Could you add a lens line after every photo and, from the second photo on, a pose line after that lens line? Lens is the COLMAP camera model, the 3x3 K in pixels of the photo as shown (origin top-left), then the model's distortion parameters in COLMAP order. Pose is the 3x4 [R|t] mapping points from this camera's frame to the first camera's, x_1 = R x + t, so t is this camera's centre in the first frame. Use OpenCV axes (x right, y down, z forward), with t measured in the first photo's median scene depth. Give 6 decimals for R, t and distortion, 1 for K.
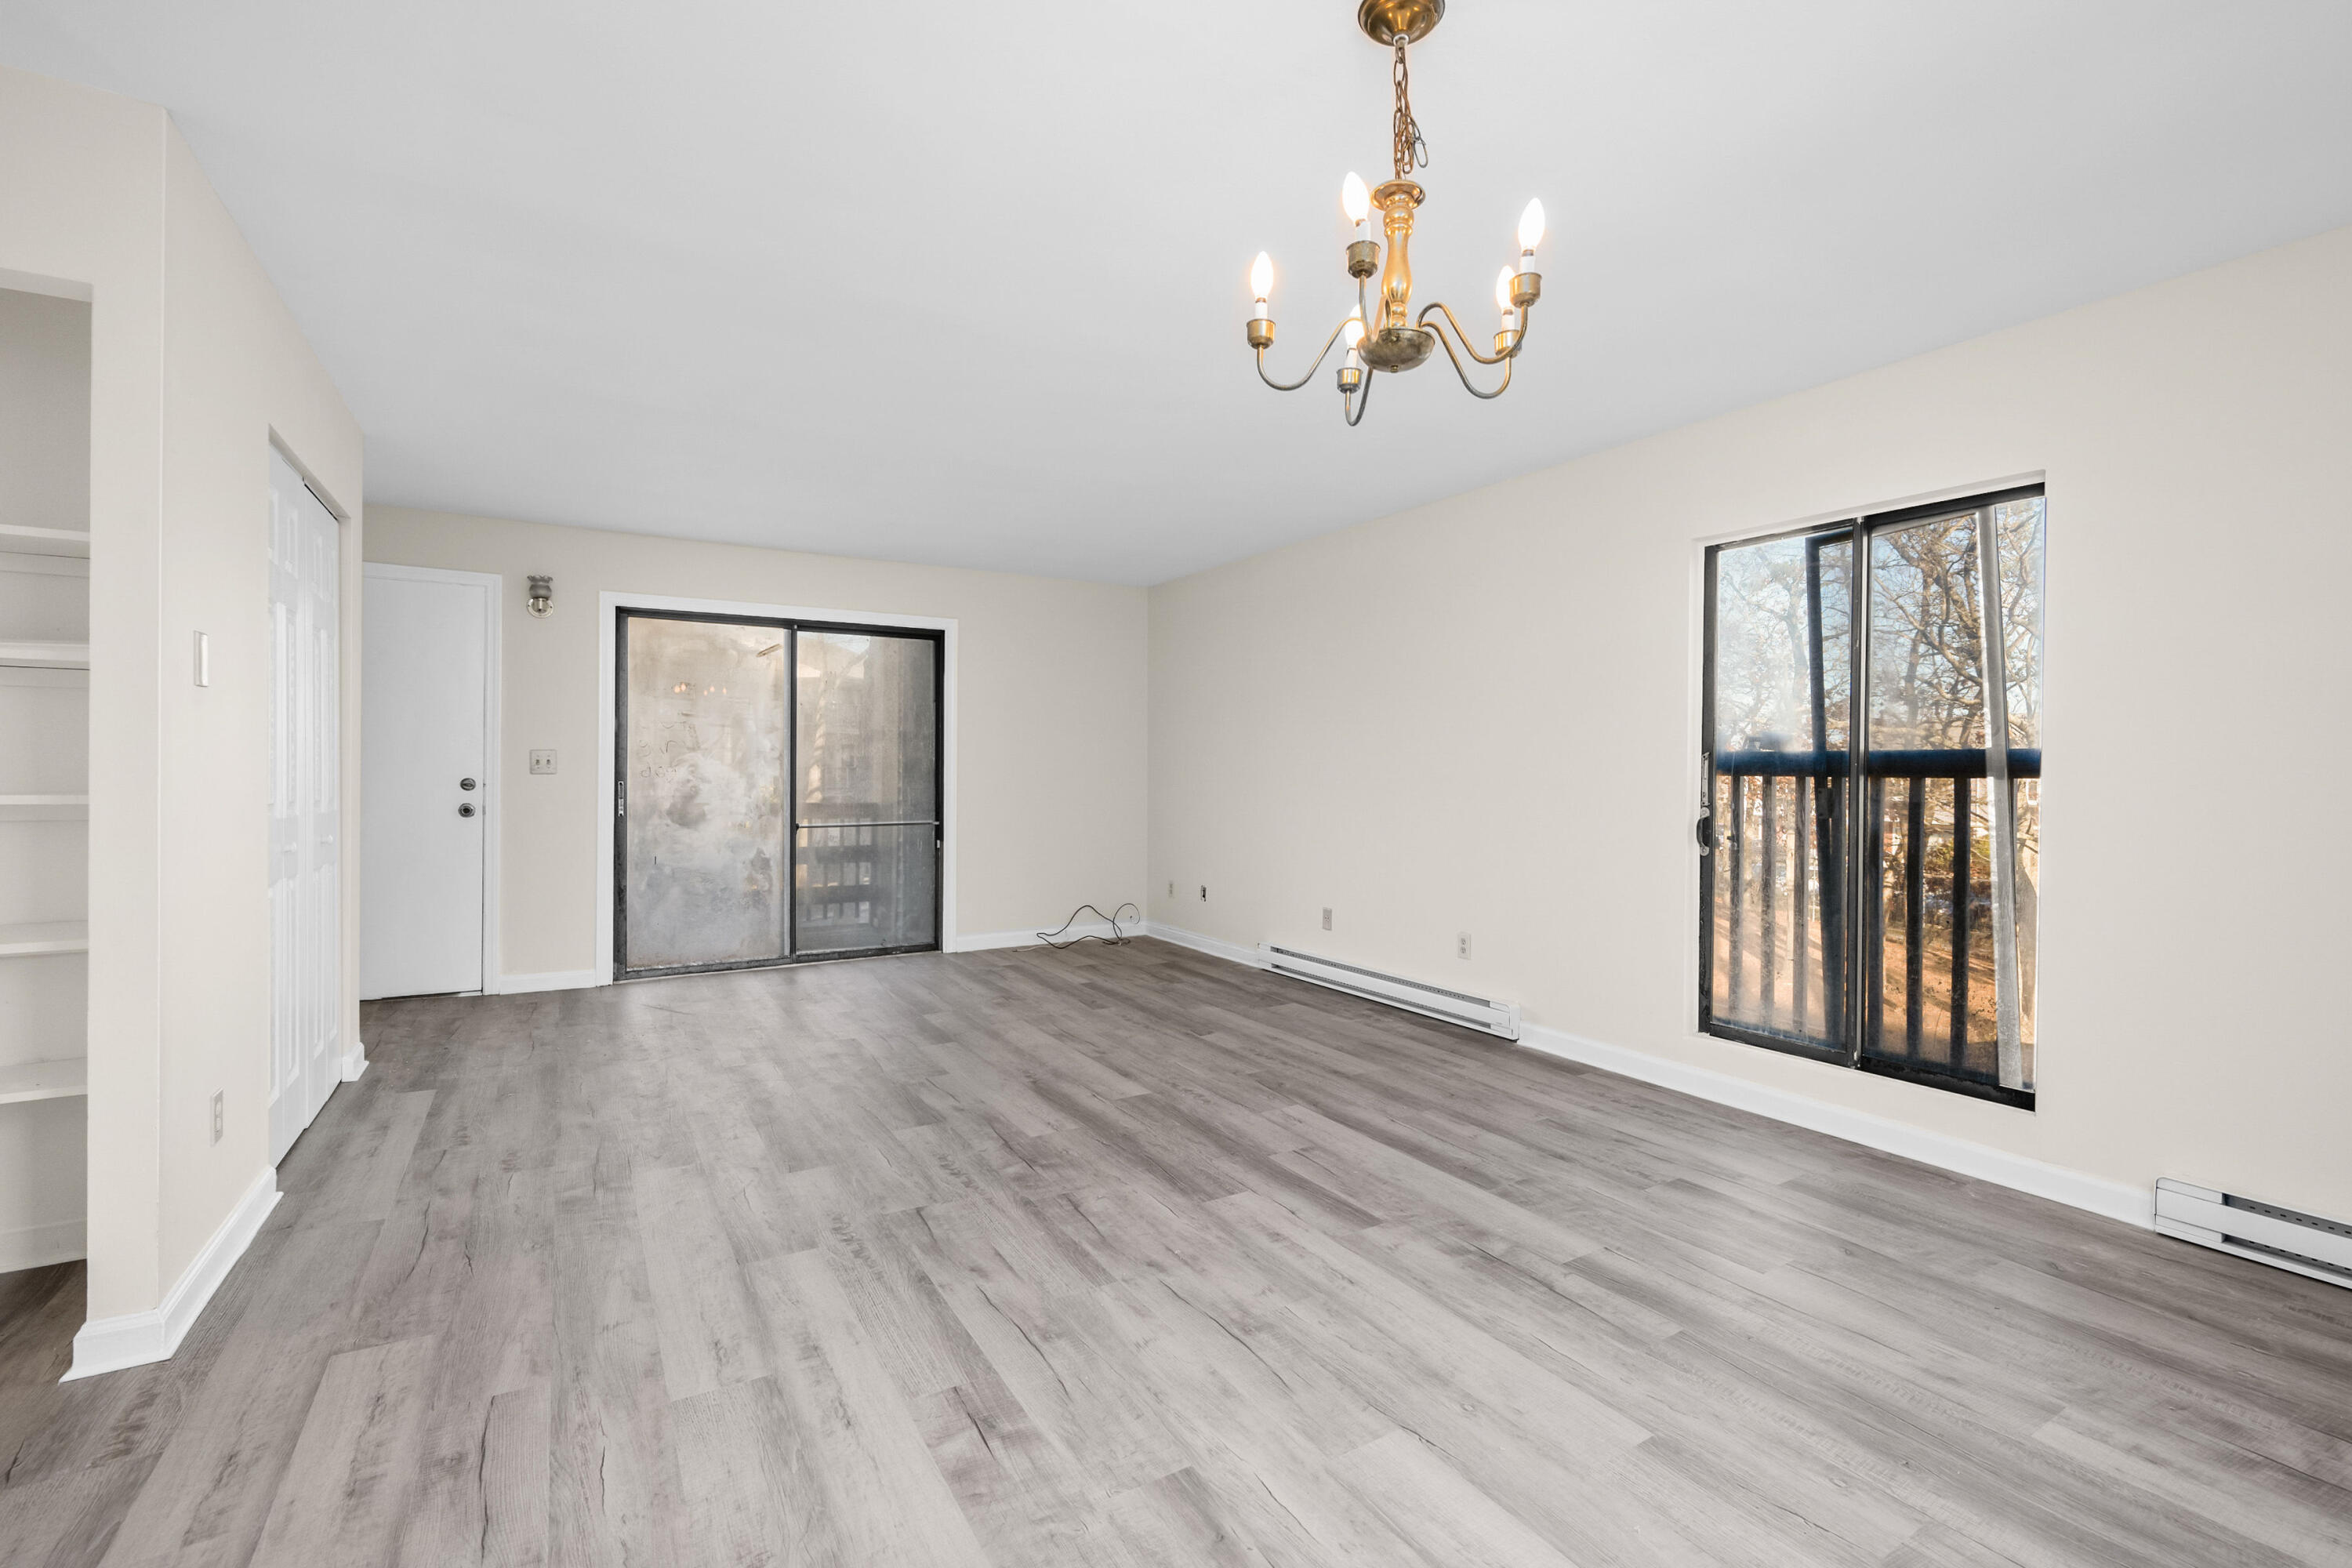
lens RADIAL K [[1023.1, 0, 1186.4], [0, 1023.1, 774.7], [0, 0, 1]] dist [-0.000054, -0.000349]
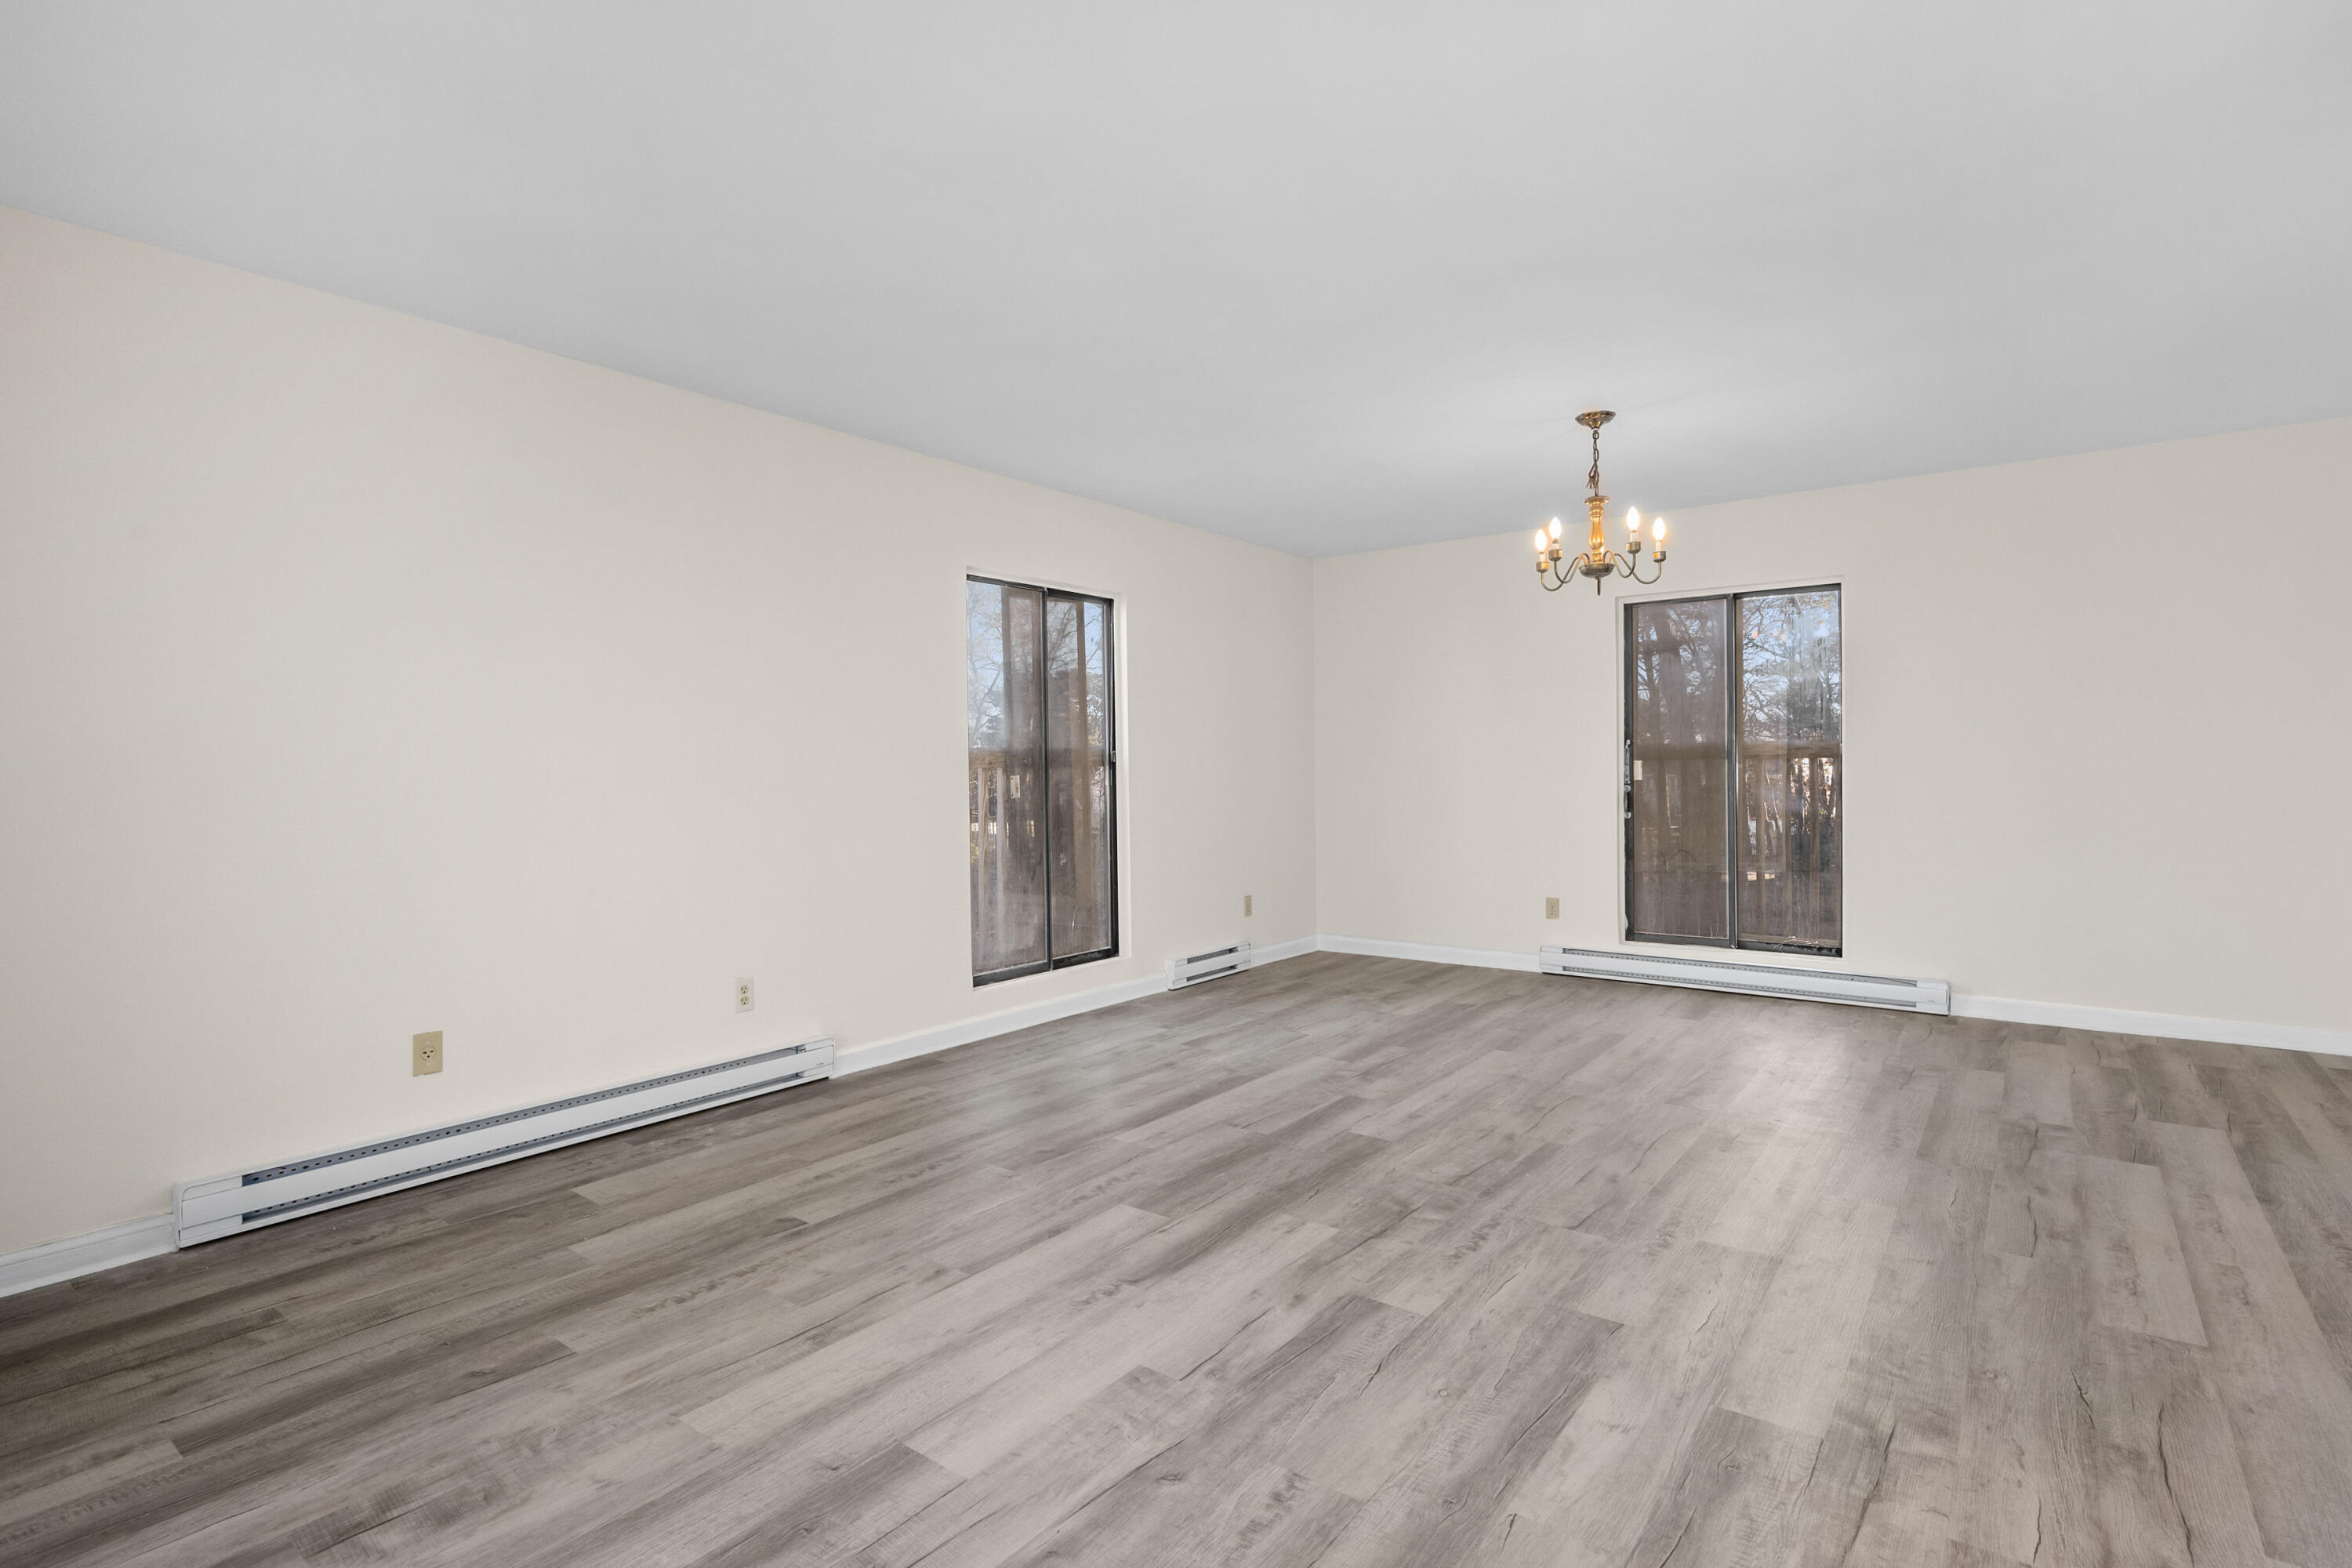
lens RADIAL K [[1131.6, 0, 1190.0], [0, 1131.6, 778.0], [0, 0, 1]] dist [-0.001497, 0.001065]
pose [[-0.366690, -0.011591, 0.930271, -0.978222], [0.012384, 0.999773, 0.017339, -0.010091], [-0.930261, 0.017879, -0.366463, 1.519026]]
